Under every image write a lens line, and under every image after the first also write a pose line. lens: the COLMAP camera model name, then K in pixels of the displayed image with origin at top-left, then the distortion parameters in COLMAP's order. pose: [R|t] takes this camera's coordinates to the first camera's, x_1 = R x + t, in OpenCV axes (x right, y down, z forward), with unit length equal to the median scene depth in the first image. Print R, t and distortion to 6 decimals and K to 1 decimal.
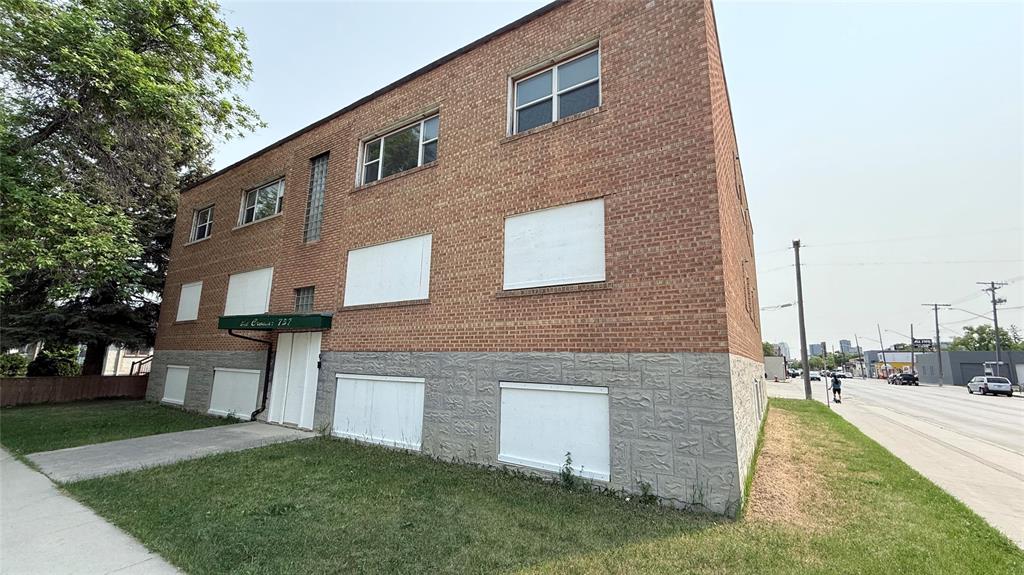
lens RADIAL K [[408.5, 0, 512.0], [0, 408.5, 287.5], [0, 0, 1]] dist [-0.001516, -0.000190]
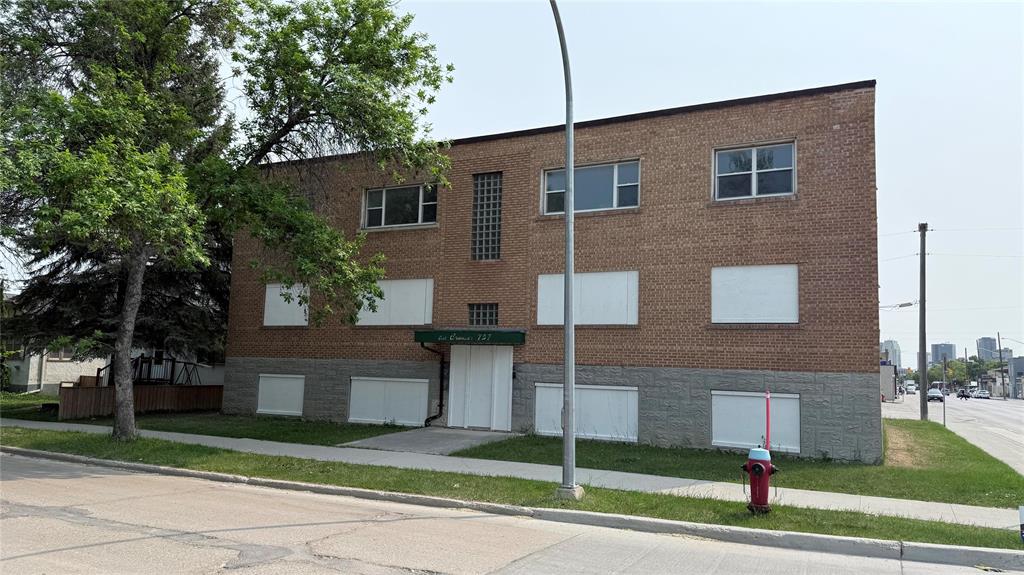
lens RADIAL K [[719.5, 0, 507.6], [0, 719.5, 295.0], [0, 0, 1]] dist [0.126220, -0.219164]
pose [[0.994821, 0.019593, 0.099736, -0.823459], [-0.027514, 0.996520, 0.078683, -0.225306], [-0.097847, -0.081019, 0.991898, -1.148913]]
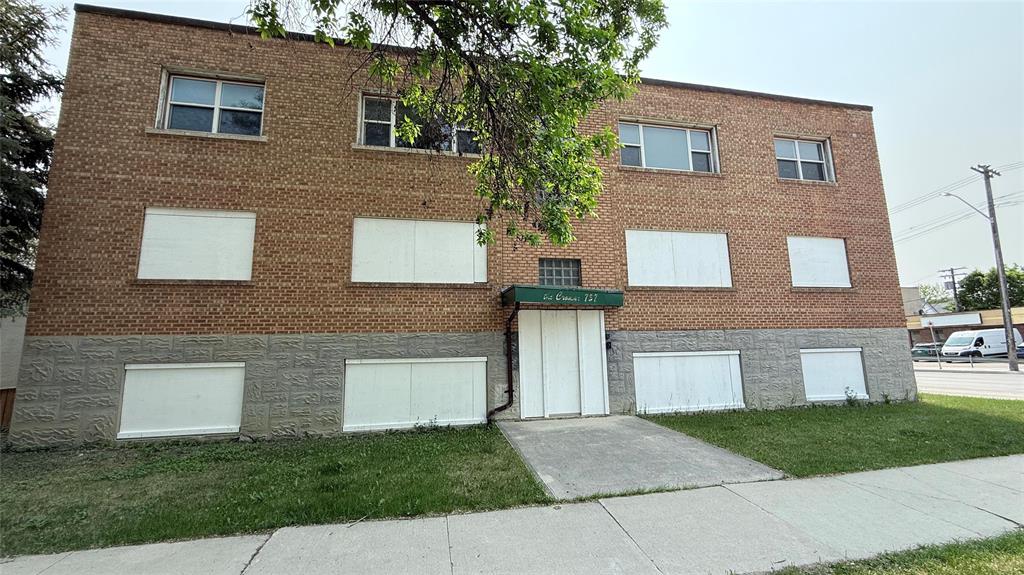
lens RADIAL K [[408.5, 0, 512.0], [0, 408.5, 287.5], [0, 0, 1]] dist [-0.001516, -0.000190]
pose [[0.712732, 0.073286, 0.697597, -1.541271], [-0.092765, 0.995640, -0.009819, 0.102790], [-0.695275, -0.057714, 0.716423, 0.577916]]
